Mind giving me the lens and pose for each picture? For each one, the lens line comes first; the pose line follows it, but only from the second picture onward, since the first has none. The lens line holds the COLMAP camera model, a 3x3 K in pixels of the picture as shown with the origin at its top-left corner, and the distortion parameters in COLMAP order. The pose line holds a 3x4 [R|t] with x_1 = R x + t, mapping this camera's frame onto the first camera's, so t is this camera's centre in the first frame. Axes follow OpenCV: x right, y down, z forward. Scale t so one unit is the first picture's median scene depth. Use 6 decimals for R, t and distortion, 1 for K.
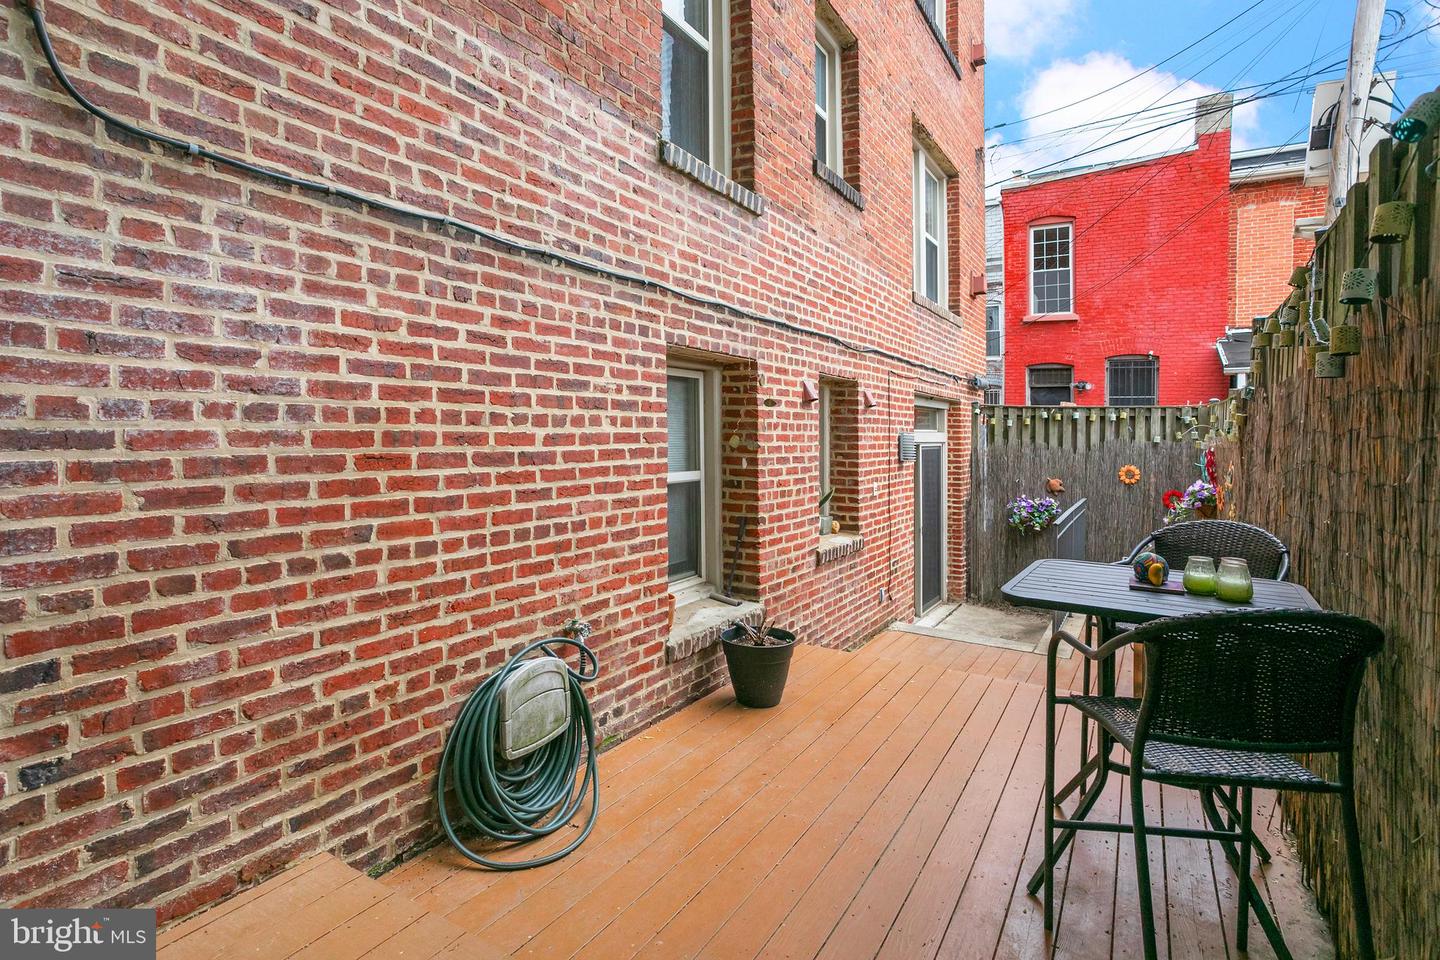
lens RADIAL K [[709.6, 0, 720.0], [0, 709.6, 442.6], [0, 0, 1]] dist [-0.065697, 0.043633]
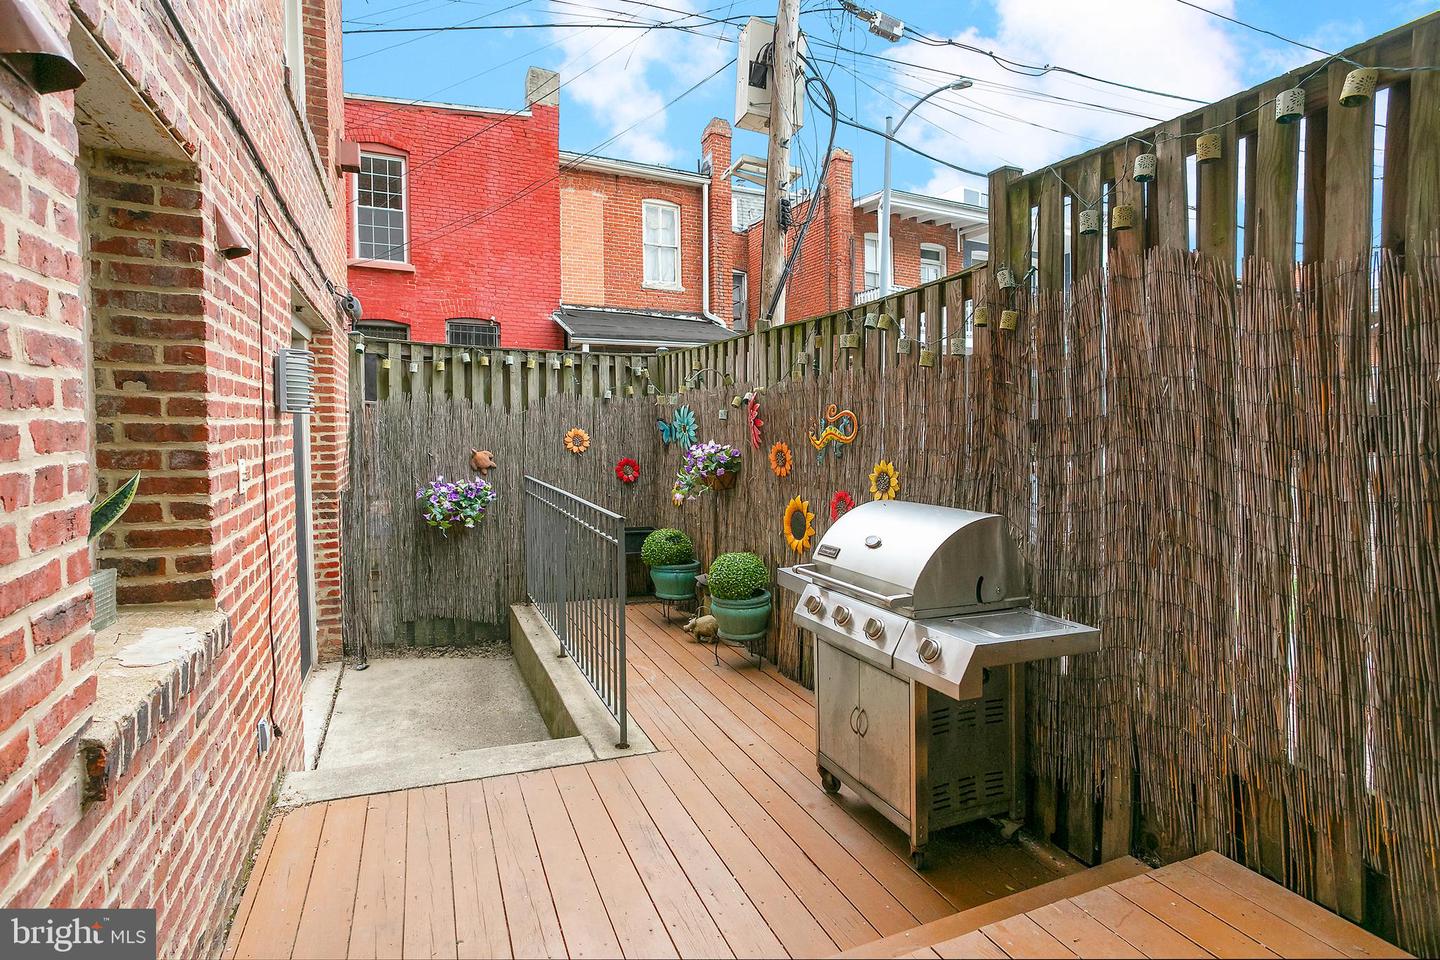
lens RADIAL K [[709.6, 0, 720.0], [0, 709.6, 442.6], [0, 0, 1]] dist [-0.065697, 0.043633]
pose [[0.572239, -0.023570, 0.819748, 0.041339], [0.006149, 0.999682, 0.024452, 0.028500], [-0.820064, -0.008952, 0.572202, 0.409127]]
